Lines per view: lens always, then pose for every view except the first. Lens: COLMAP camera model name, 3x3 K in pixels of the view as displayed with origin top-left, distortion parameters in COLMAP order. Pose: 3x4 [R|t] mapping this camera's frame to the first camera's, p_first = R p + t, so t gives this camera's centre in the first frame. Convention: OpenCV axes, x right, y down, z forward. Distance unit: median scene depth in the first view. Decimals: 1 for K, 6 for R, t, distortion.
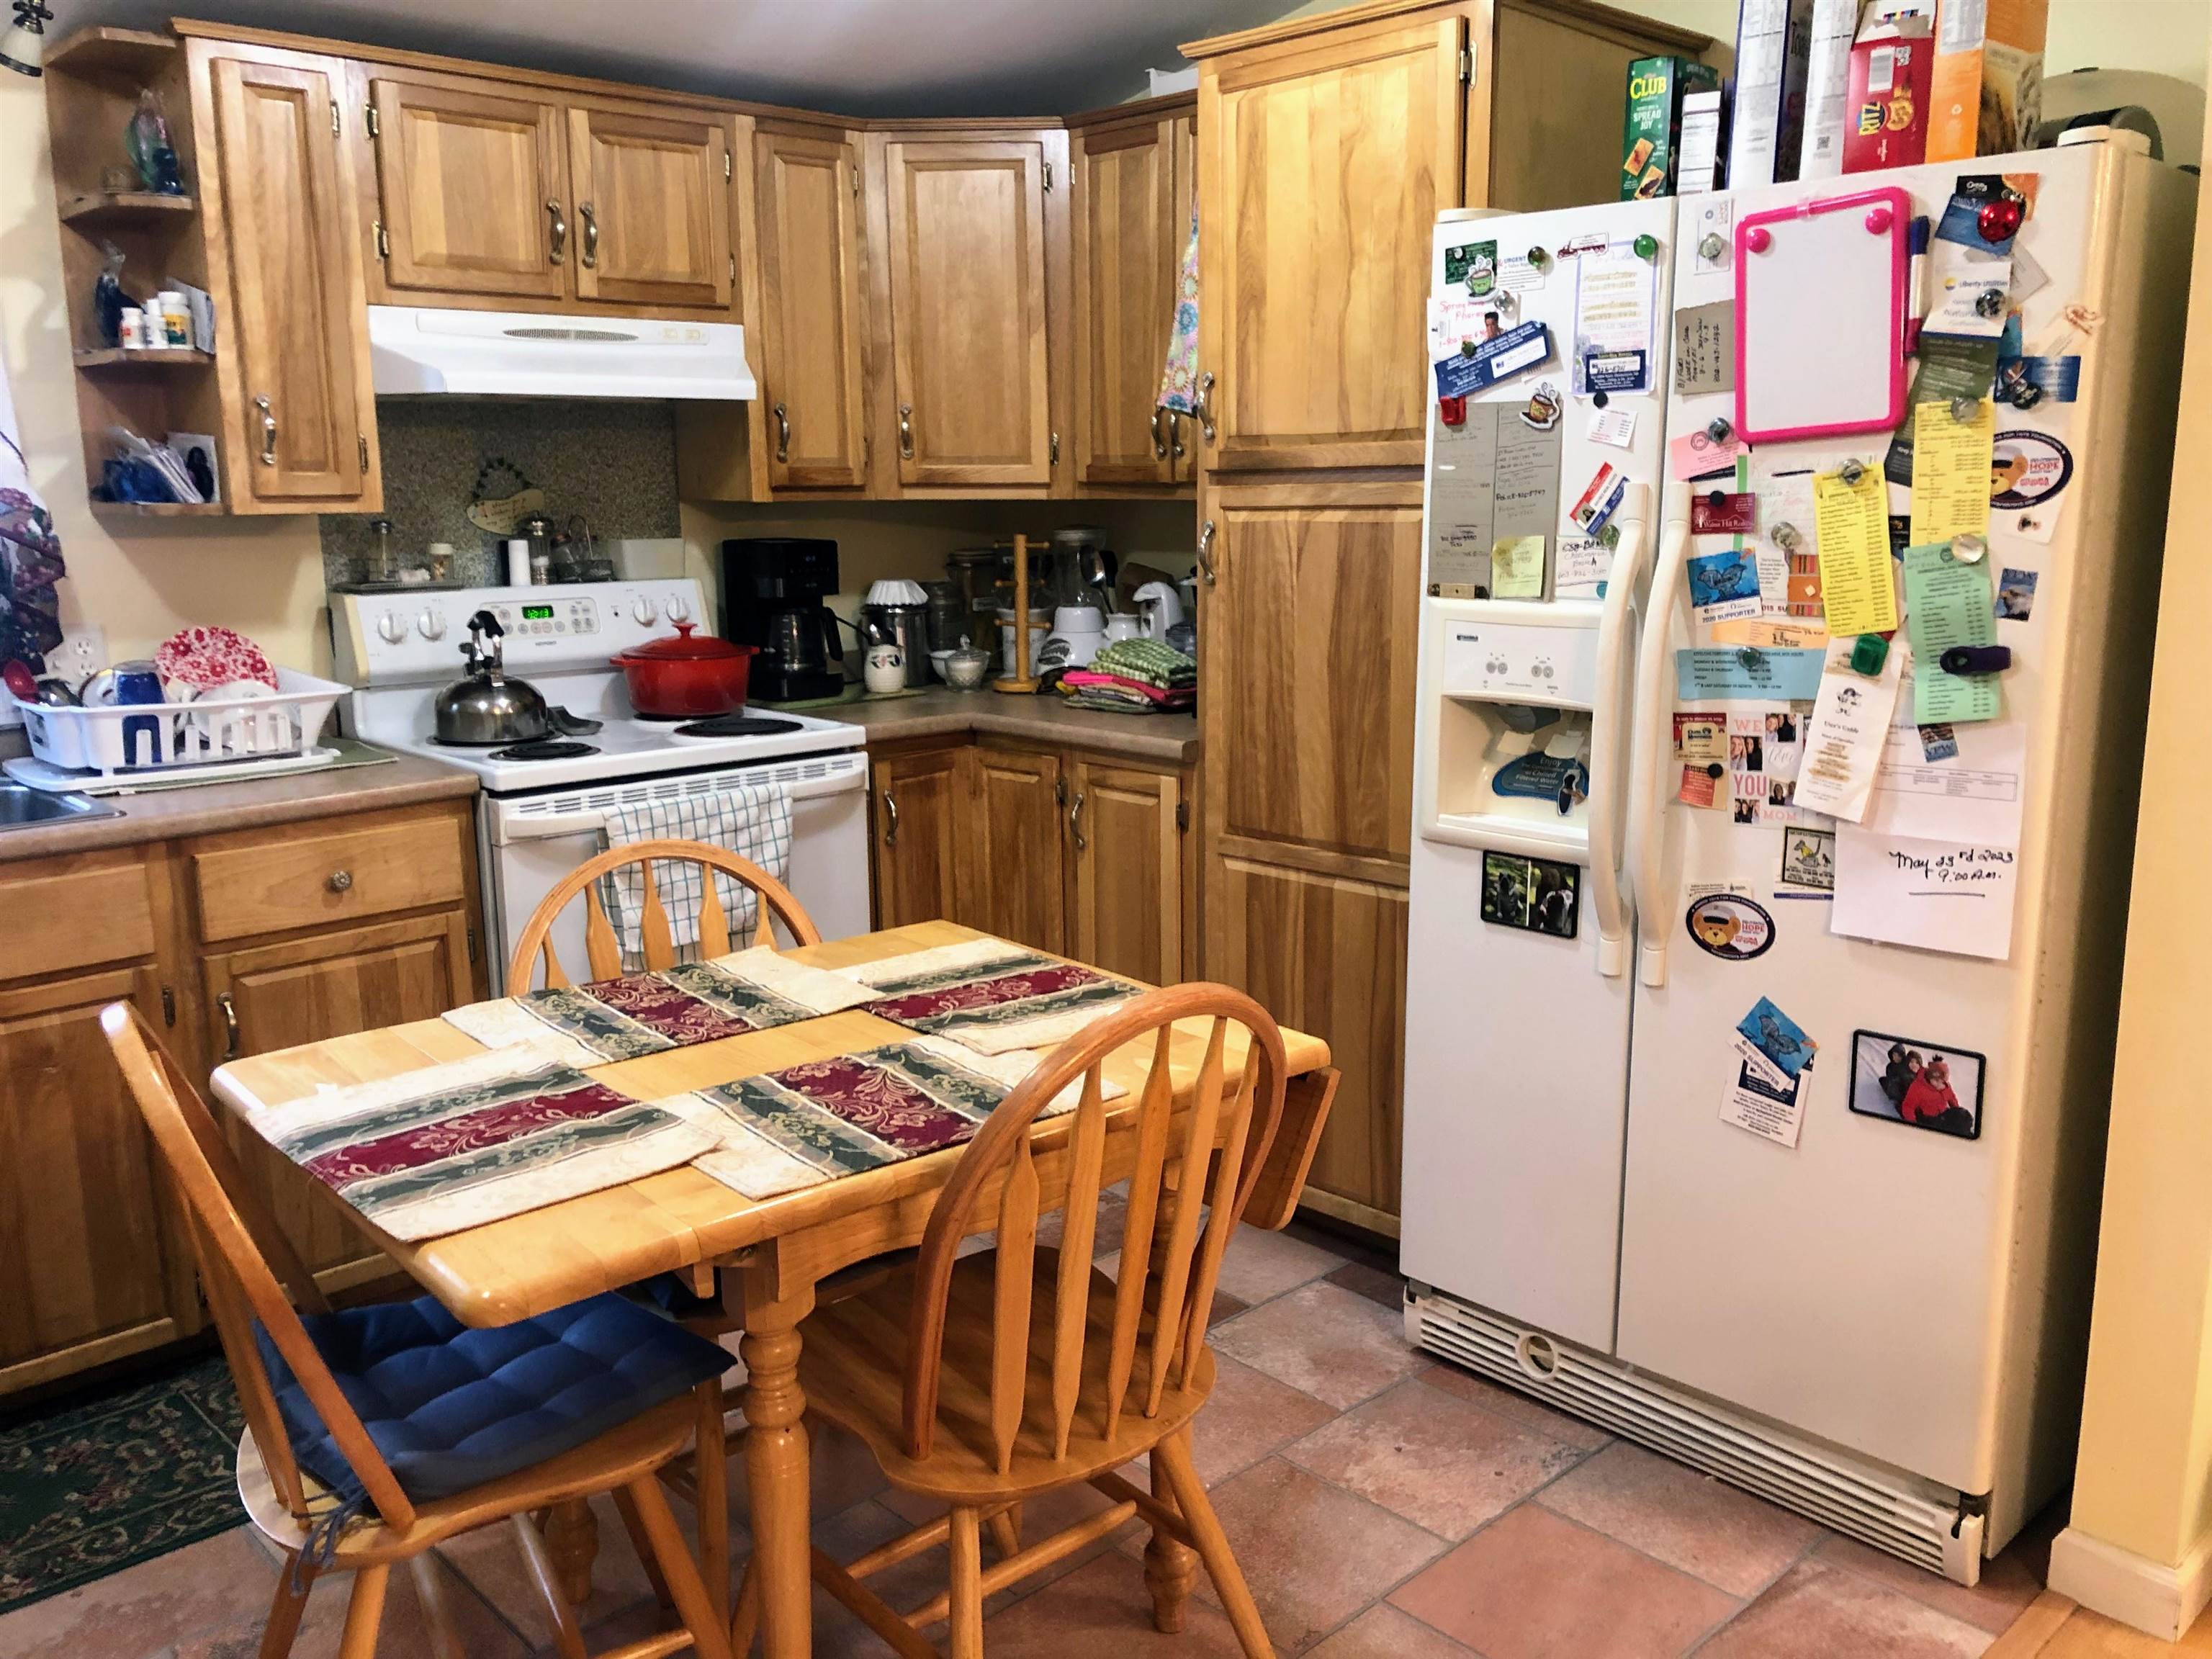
lens RADIAL K [[1795.0, 0, 1106.0], [0, 1795.0, 829.5], [0, 0, 1]] dist [0.057382, -0.084021]
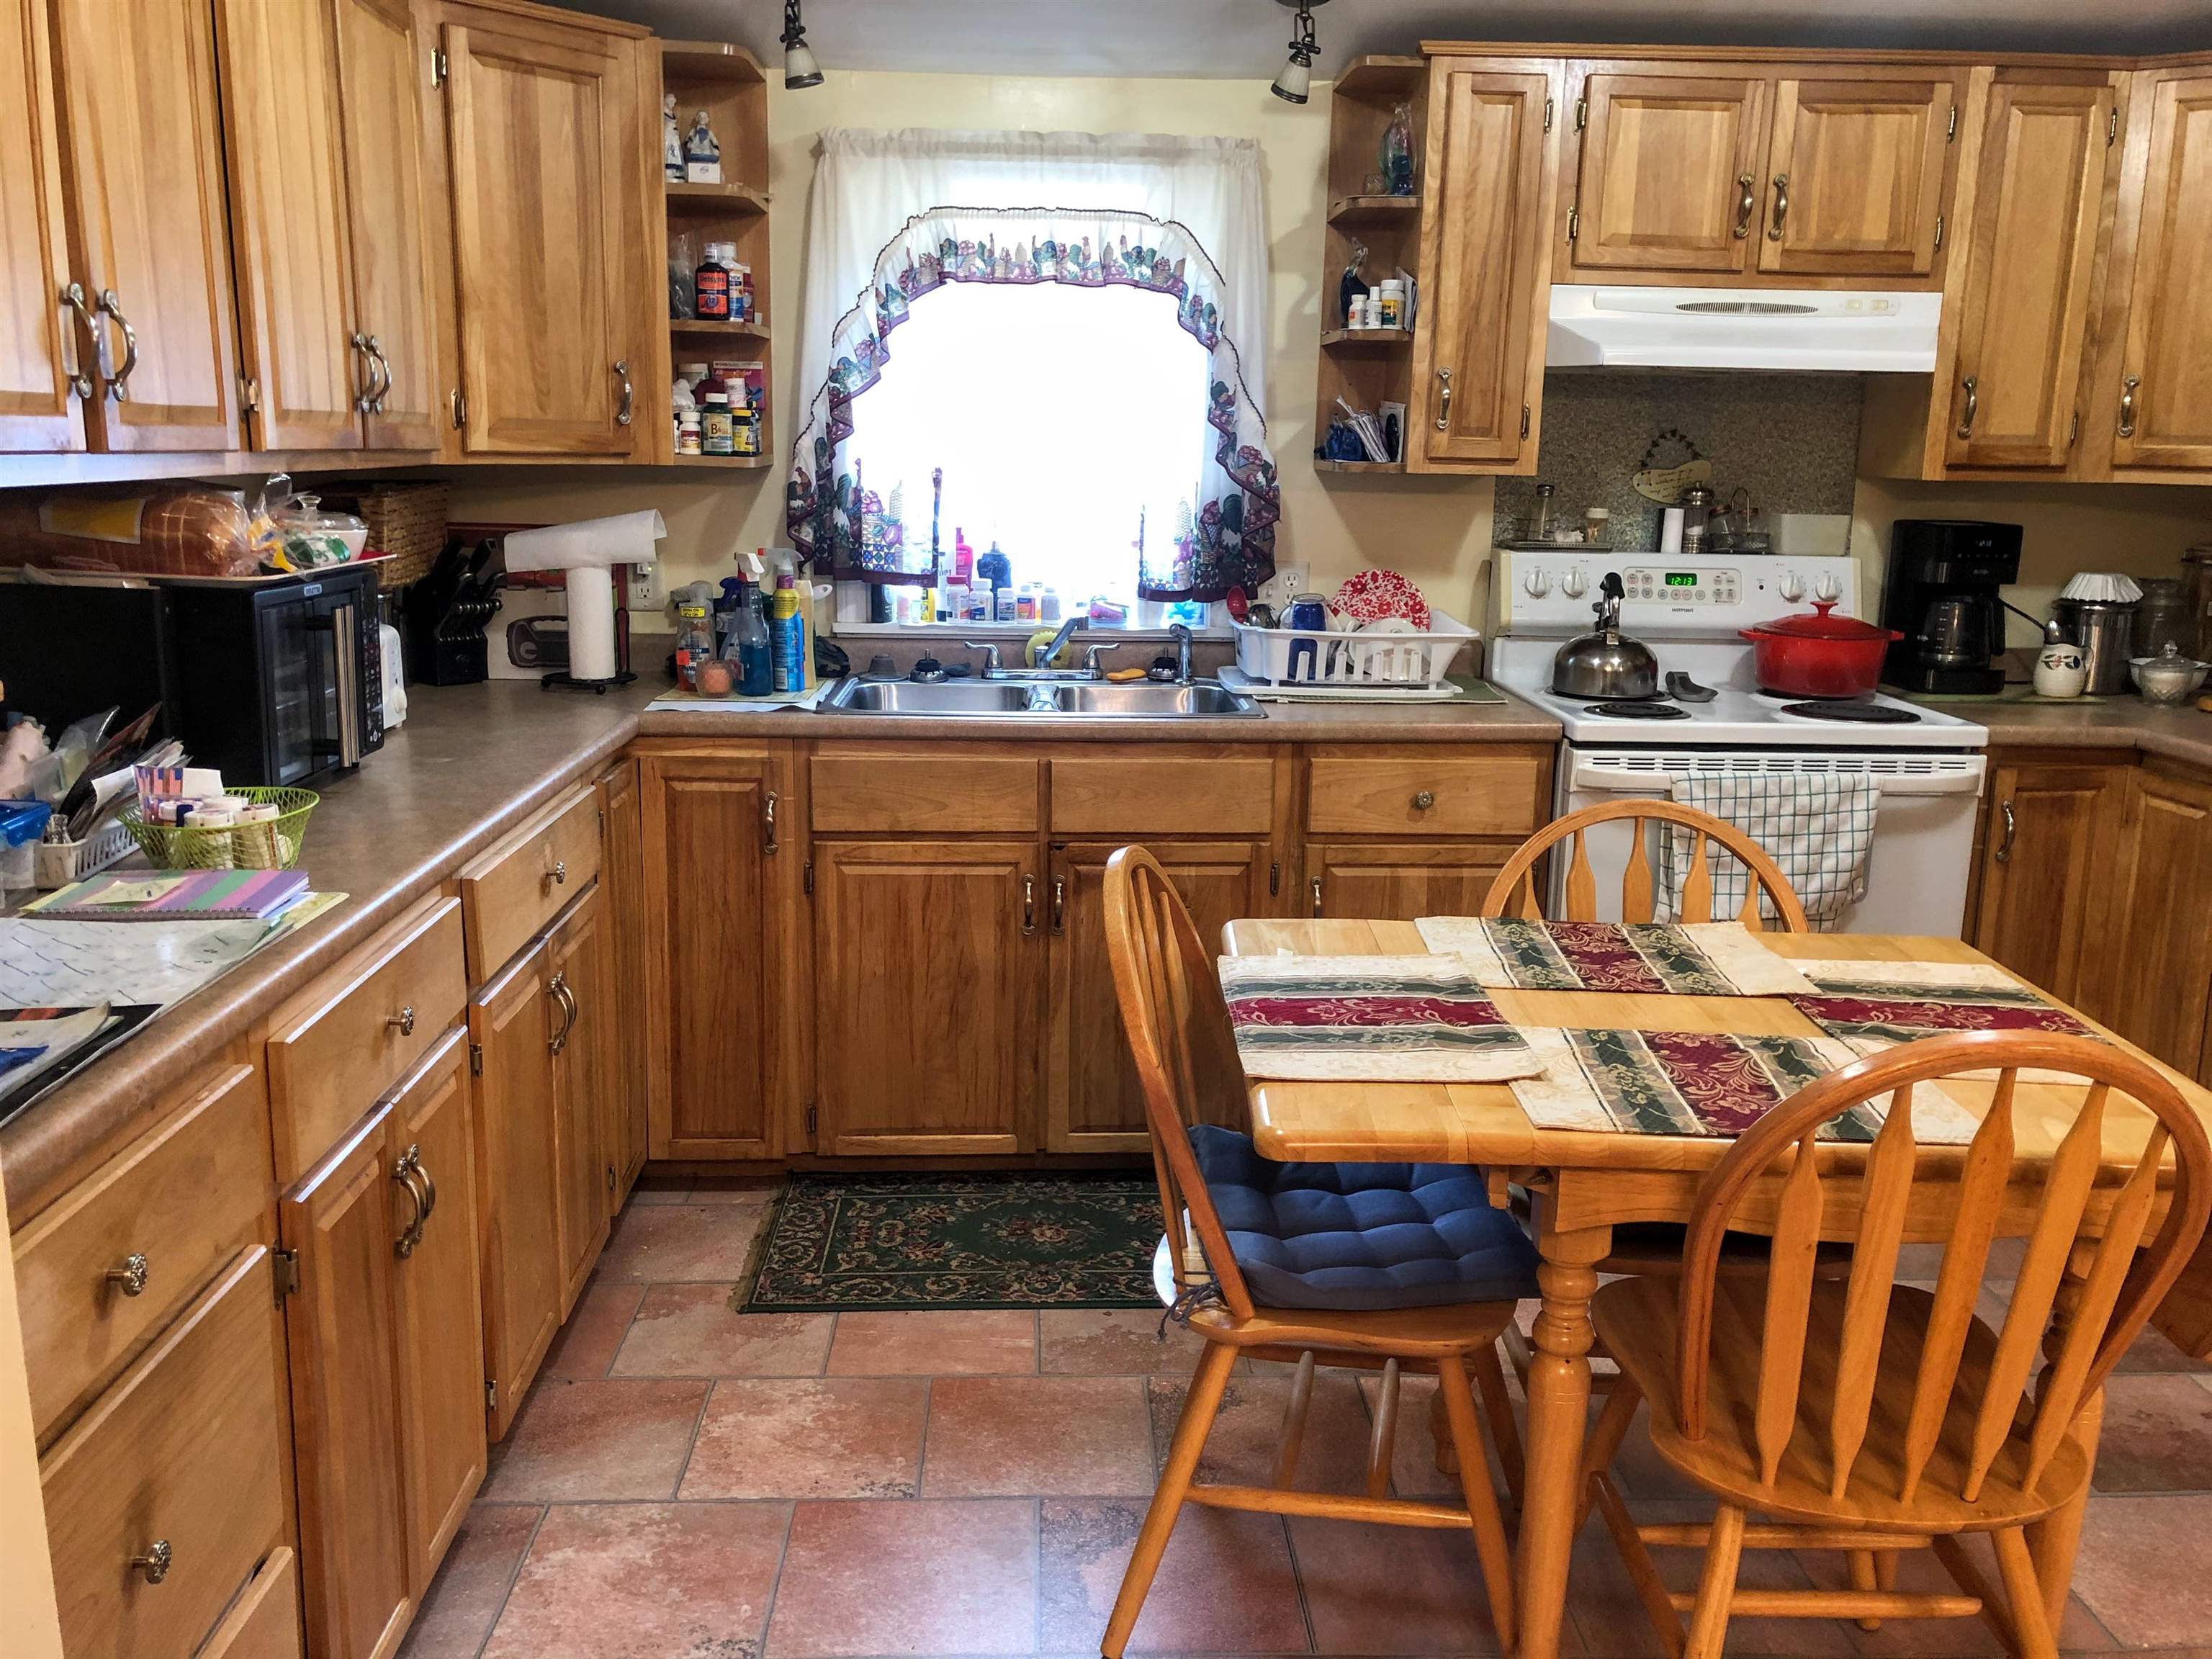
lens RADIAL K [[1795.0, 0, 1106.0], [0, 1795.0, 829.5], [0, 0, 1]] dist [0.057382, -0.084021]
pose [[0.750161, 0.163806, -0.640645, 0.143956], [-0.155245, 0.985381, 0.070167, -0.001298], [0.642774, 0.046820, 0.764624, 0.009757]]
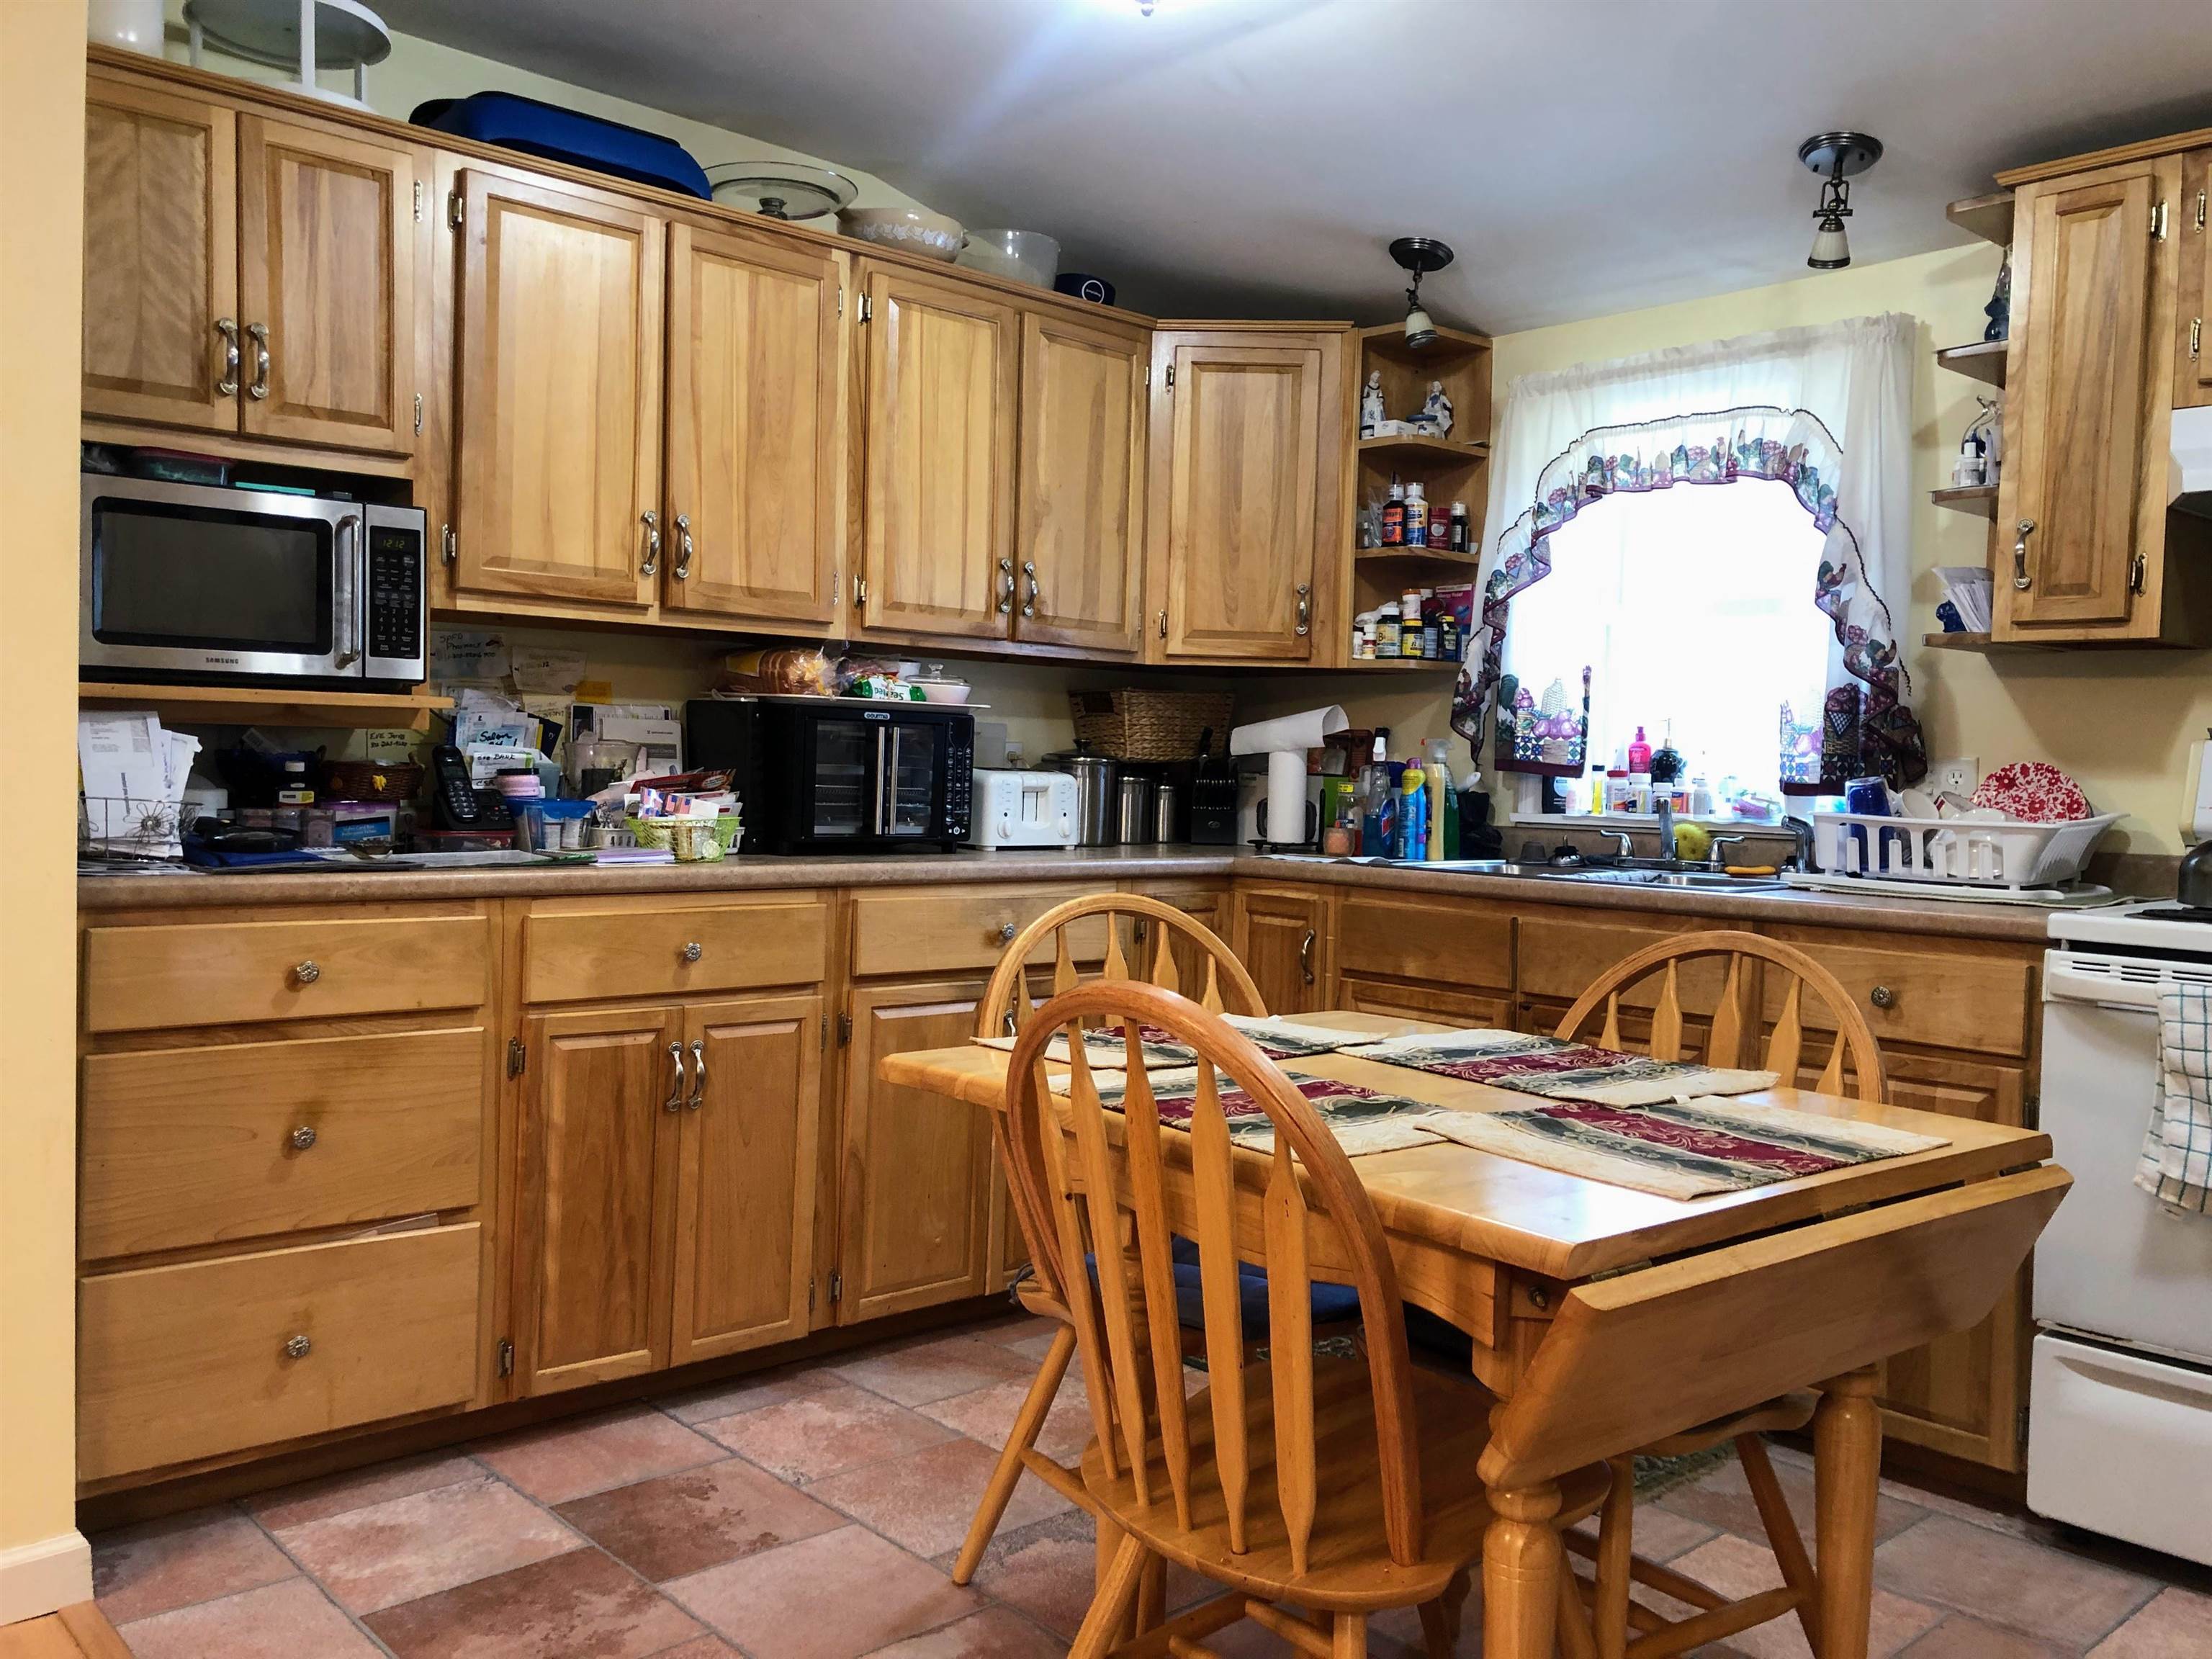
lens RADIAL K [[1795.0, 0, 1106.0], [0, 1795.0, 829.5], [0, 0, 1]] dist [0.057382, -0.084021]
pose [[-0.024479, 0.049399, -0.998479, 0.524060], [-0.219301, 0.974185, 0.053574, -0.018596], [0.975350, 0.220278, -0.013014, 0.544360]]
